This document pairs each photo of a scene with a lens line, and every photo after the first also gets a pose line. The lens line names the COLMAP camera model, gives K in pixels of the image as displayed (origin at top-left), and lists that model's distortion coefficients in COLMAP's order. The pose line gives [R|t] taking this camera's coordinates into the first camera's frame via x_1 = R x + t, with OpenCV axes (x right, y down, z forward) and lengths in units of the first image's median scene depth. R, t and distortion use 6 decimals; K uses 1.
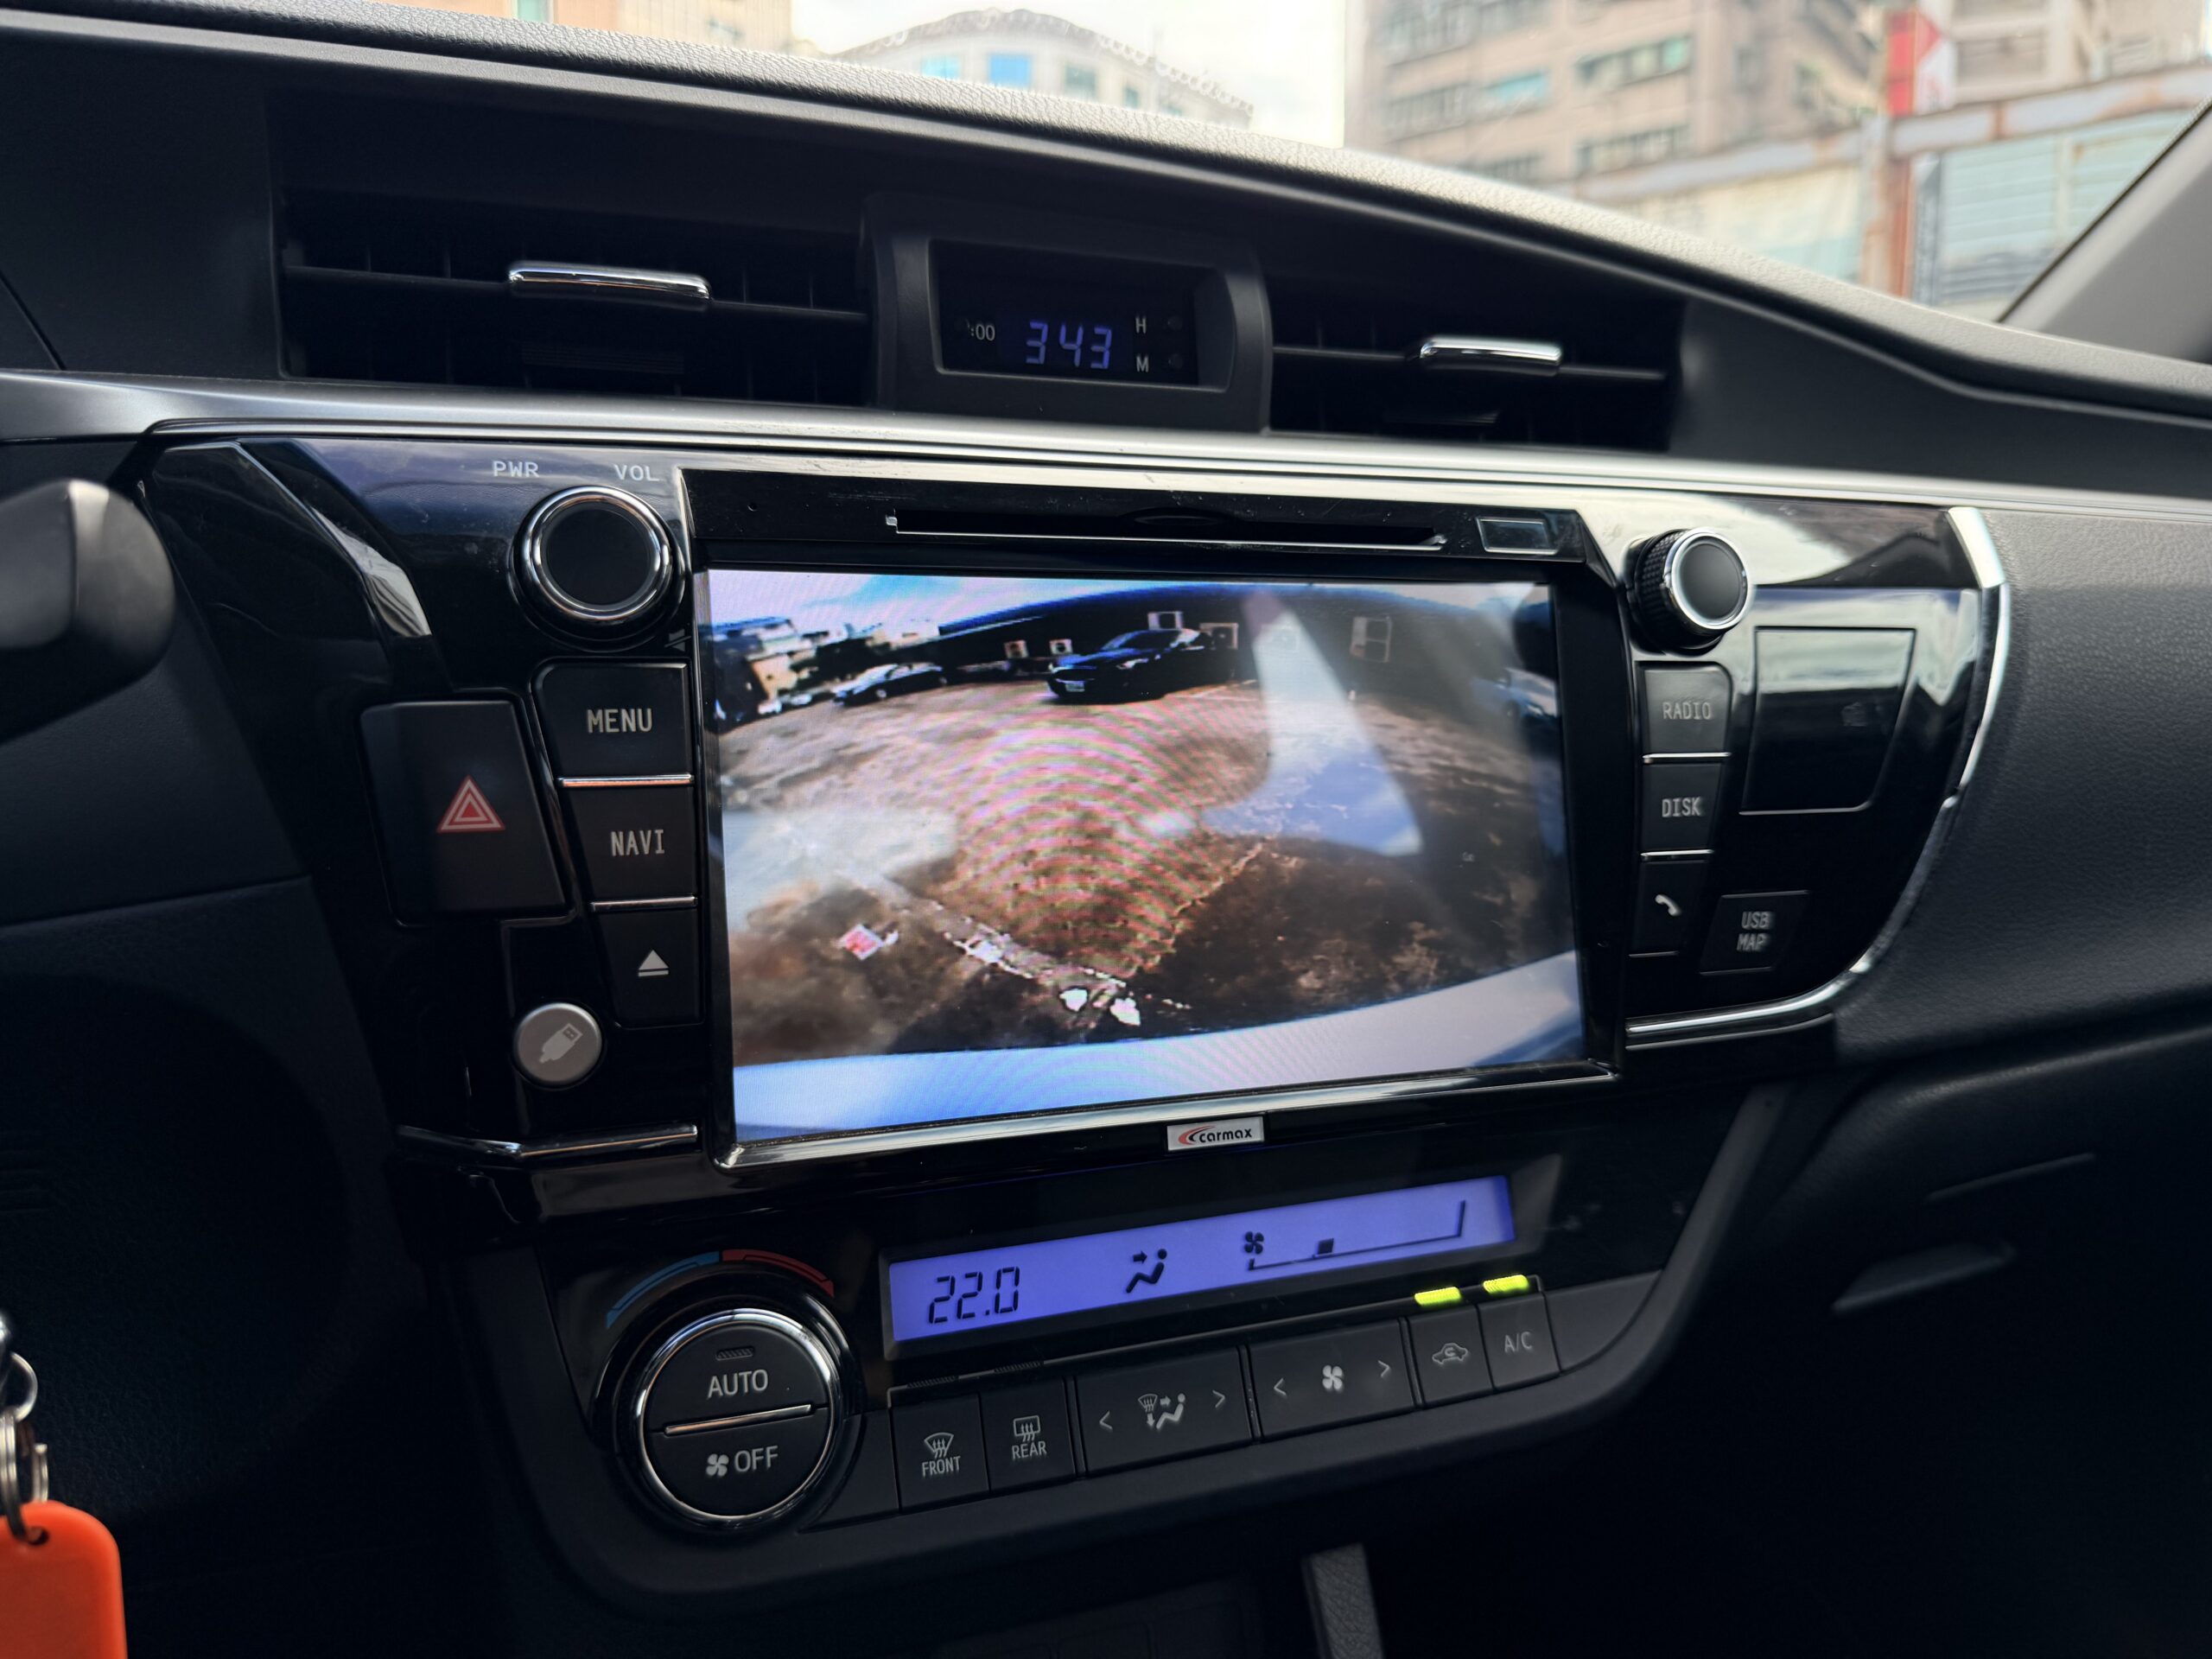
lens RADIAL K [[1649.1, 0, 1139.8], [0, 1649.1, 829.3], [0, 0, 1]] dist [0.145631, -0.266515]
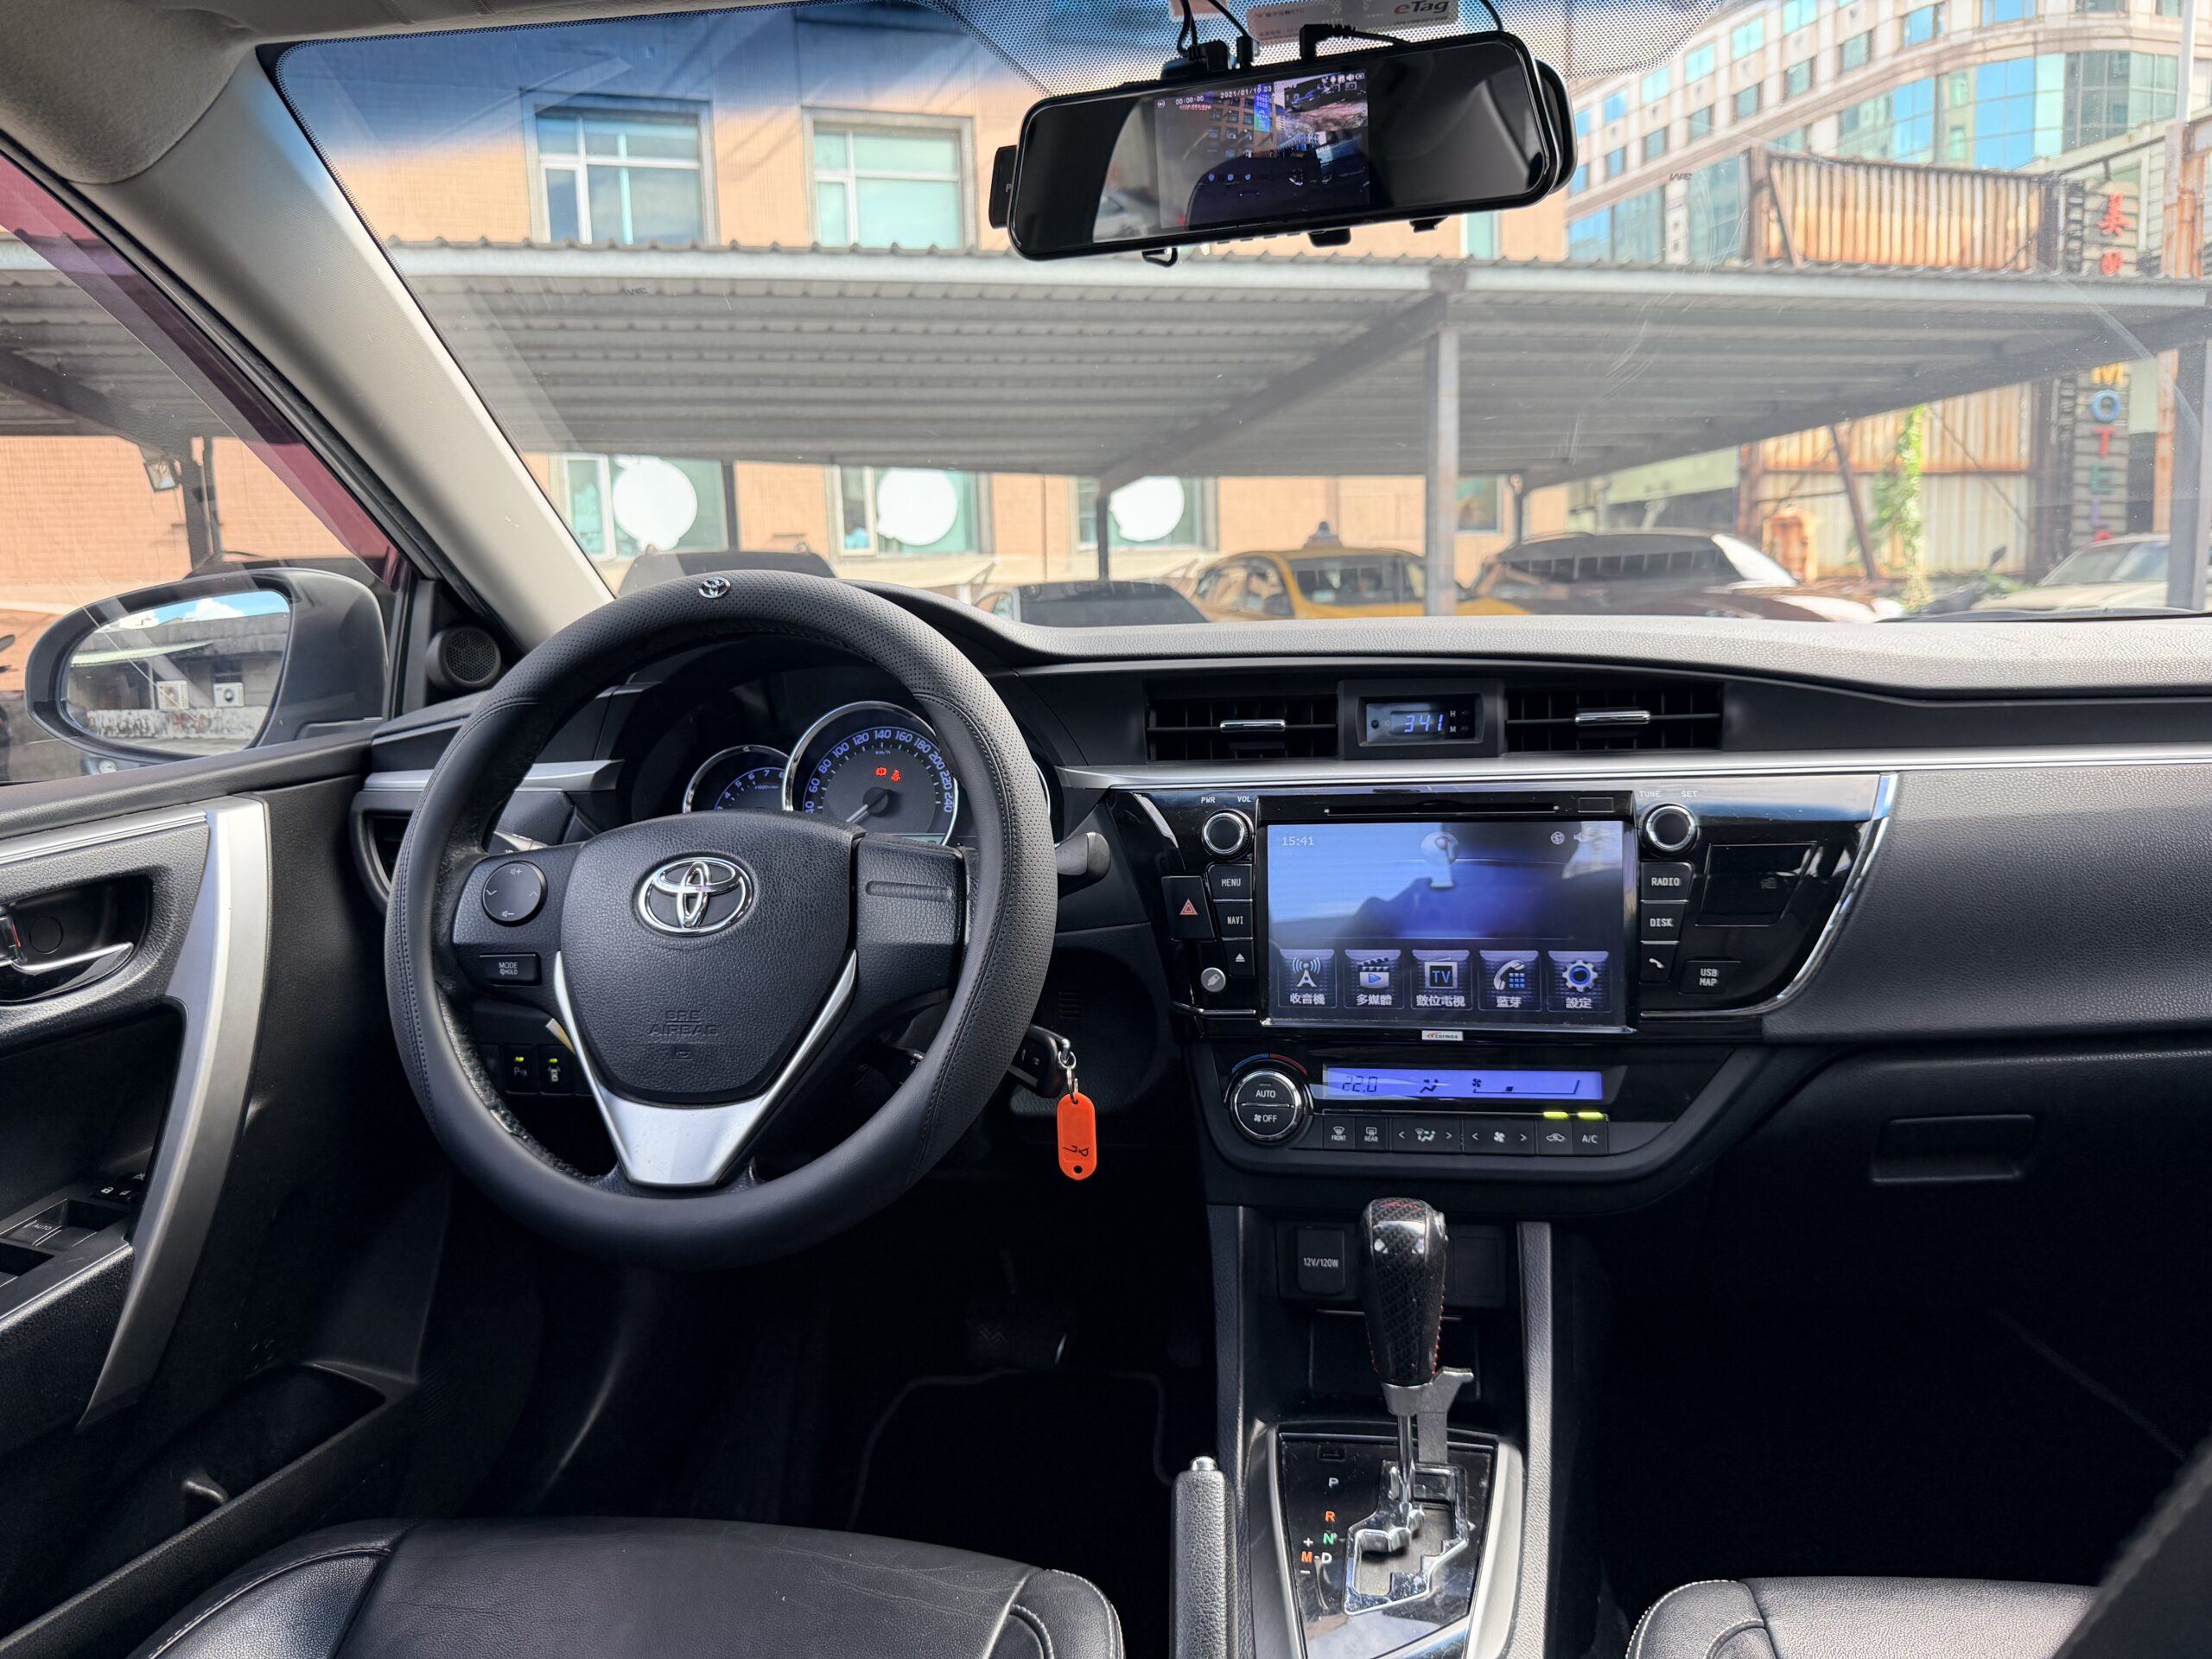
lens RADIAL K [[1649.1, 0, 1139.8], [0, 1649.1, 829.3], [0, 0, 1]] dist [0.145631, -0.266515]
pose [[0.857882, 0.042059, -0.512123, 1.111154], [-0.020211, 0.998635, 0.048158, -0.302822], [0.513449, -0.030963, 0.857561, -1.737997]]
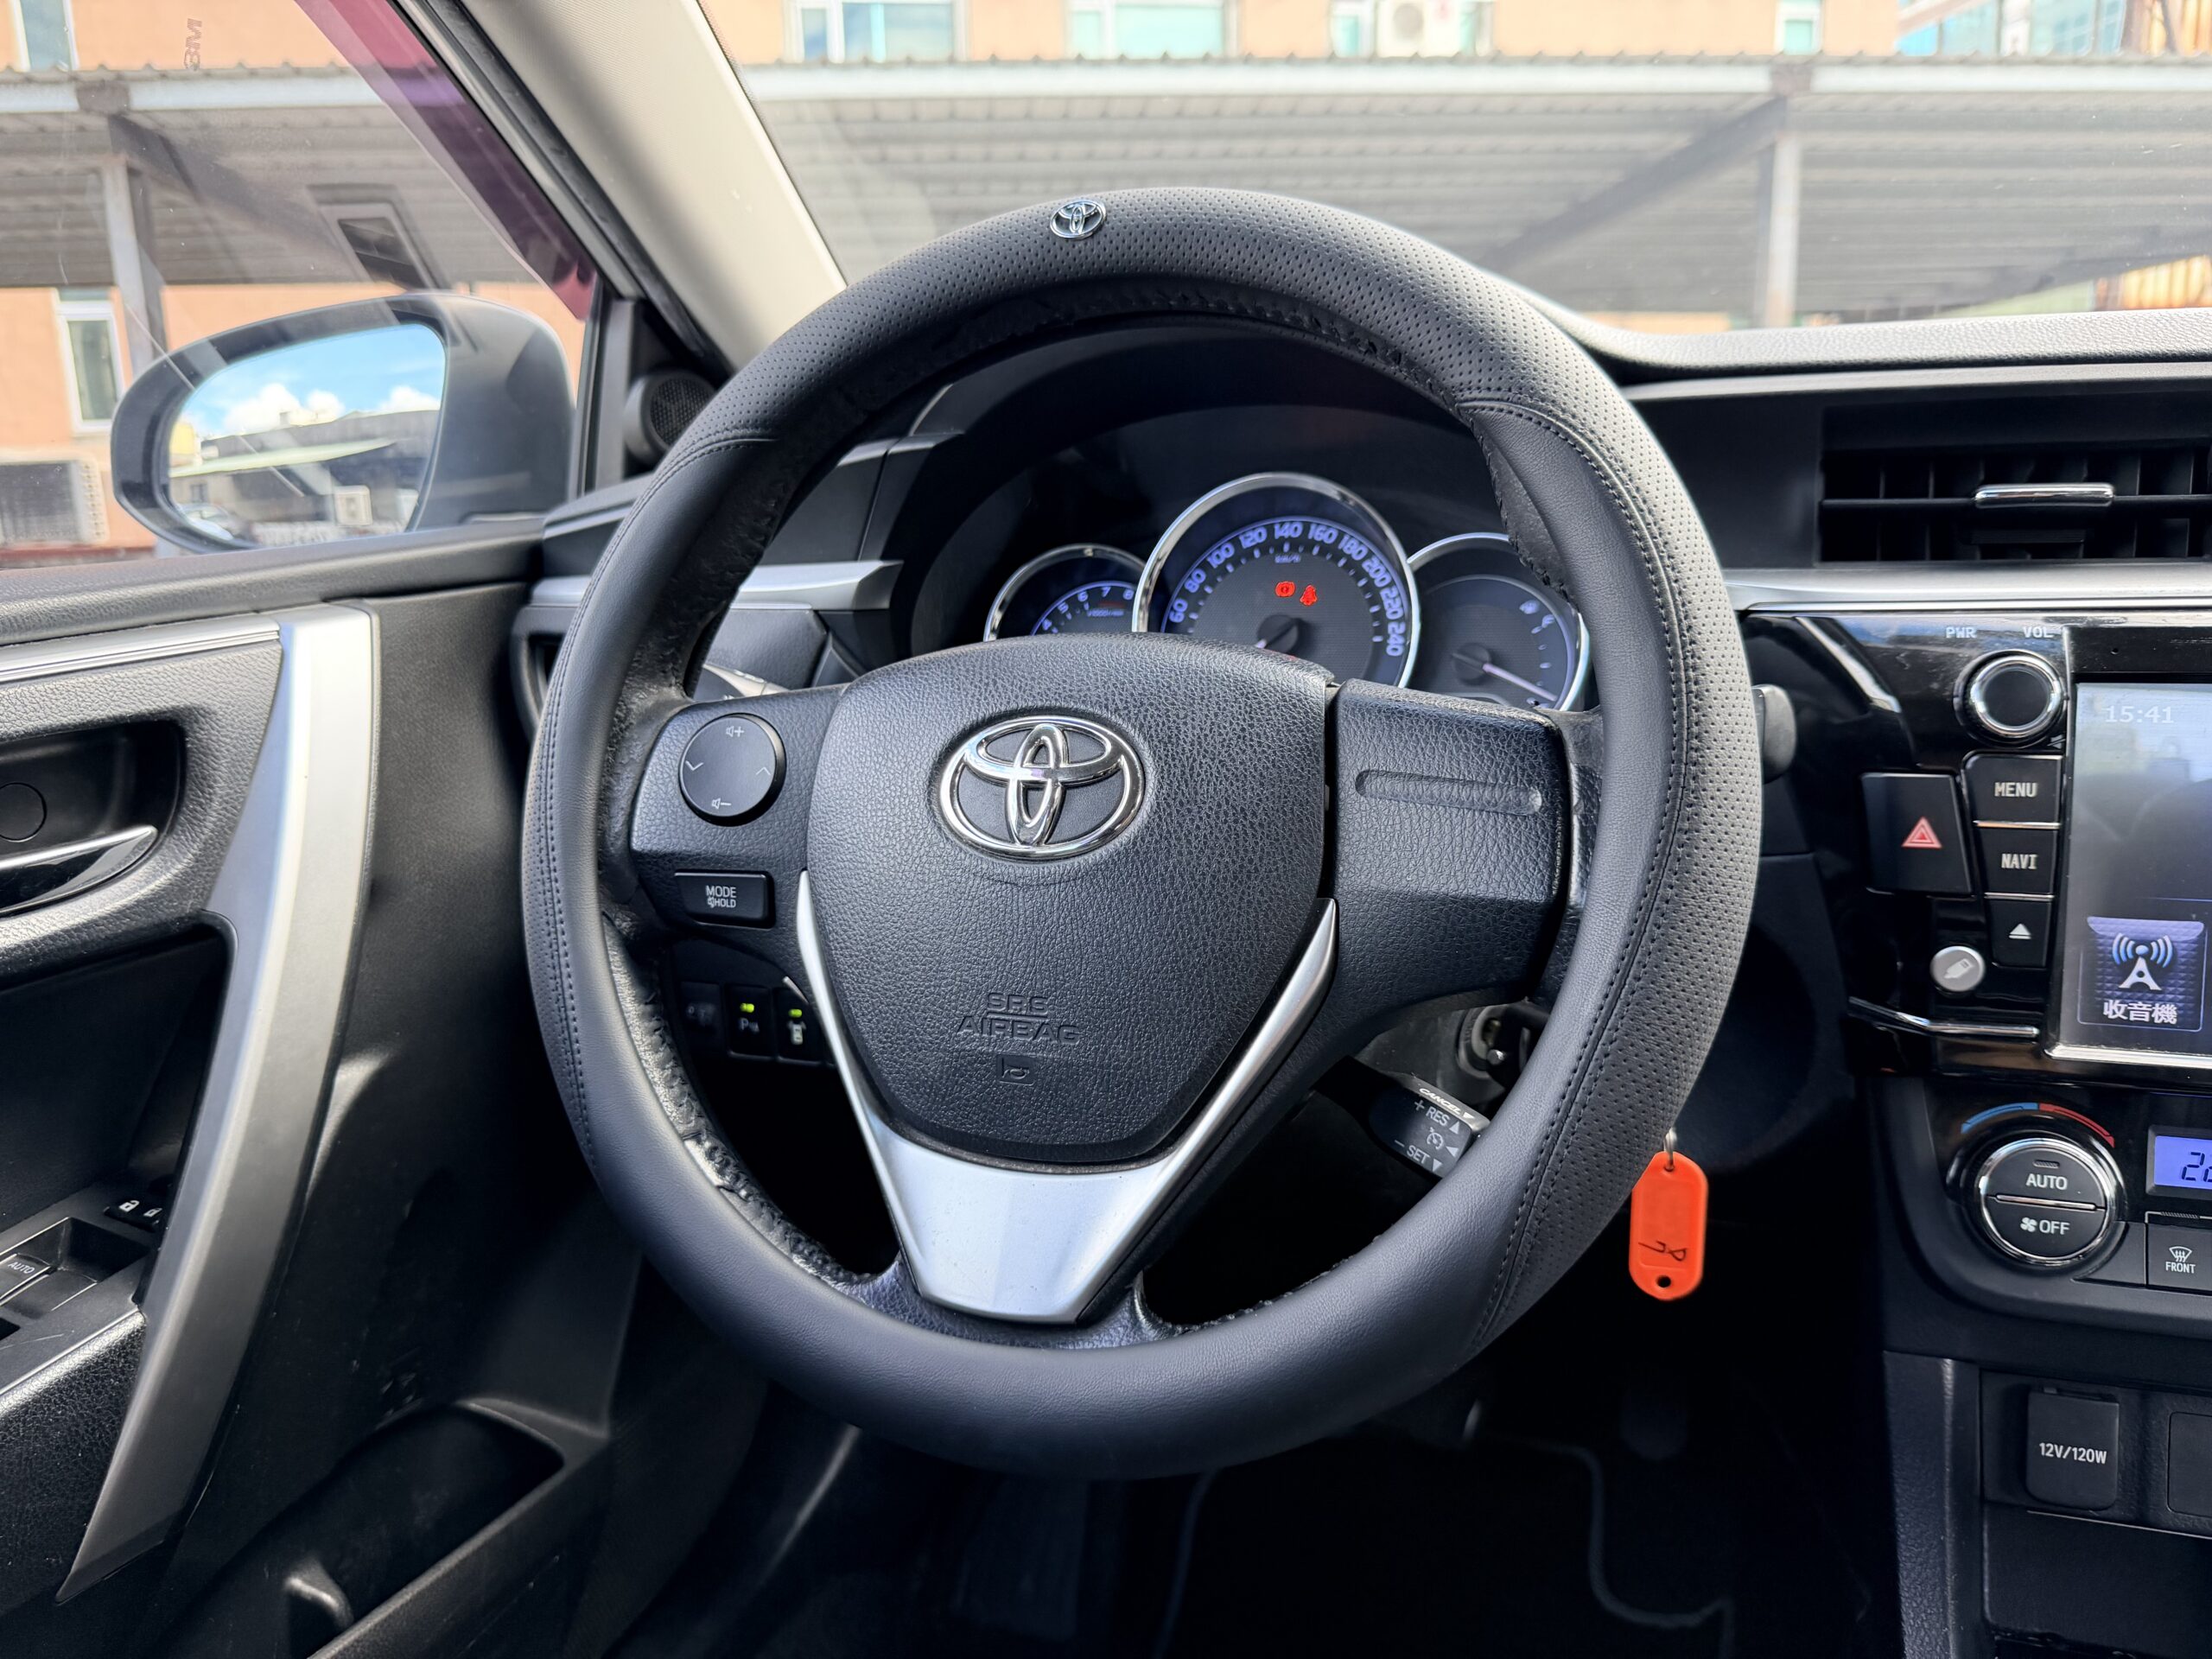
lens RADIAL K [[1649.1, 0, 1139.8], [0, 1649.1, 829.3], [0, 0, 1]] dist [0.145631, -0.266515]
pose [[0.778442, 0.110195, -0.617968, 0.054141], [-0.038499, 0.990999, 0.128216, -0.200360], [0.626534, -0.076017, 0.775678, -0.848668]]
